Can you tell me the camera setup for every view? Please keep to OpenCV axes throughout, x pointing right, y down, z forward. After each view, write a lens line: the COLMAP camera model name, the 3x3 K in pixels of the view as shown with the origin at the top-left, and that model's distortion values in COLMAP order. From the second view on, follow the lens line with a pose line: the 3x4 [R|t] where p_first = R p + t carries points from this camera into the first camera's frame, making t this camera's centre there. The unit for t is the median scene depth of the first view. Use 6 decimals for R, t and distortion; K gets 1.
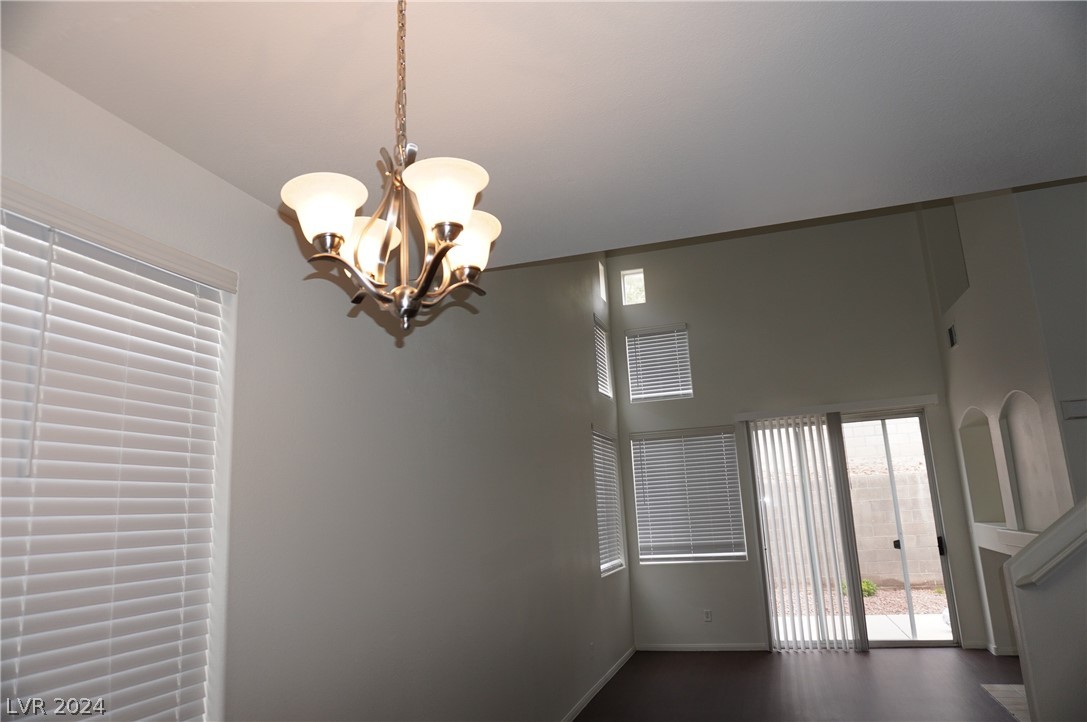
lens RADIAL K [[729.9, 0, 543.5], [0, 729.9, 361.0], [0, 0, 1]] dist [-0.064452, 0.061052]
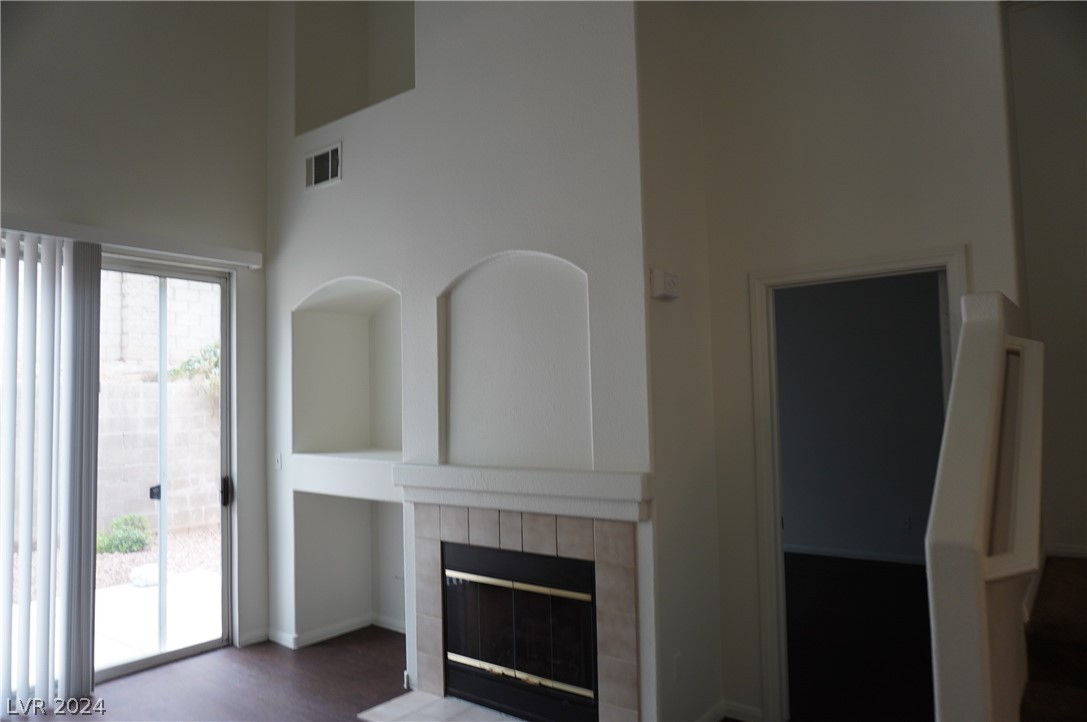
lens RADIAL K [[770.3, 0, 543.5], [0, 770.3, 361.0], [0, 0, 1]] dist [-0.005554, -0.003313]
pose [[0.362763, 0.098687, 0.926641, 0.017679], [-0.188768, 0.981544, -0.030635, 0.103396], [-0.912562, -0.163807, 0.374697, 0.466932]]
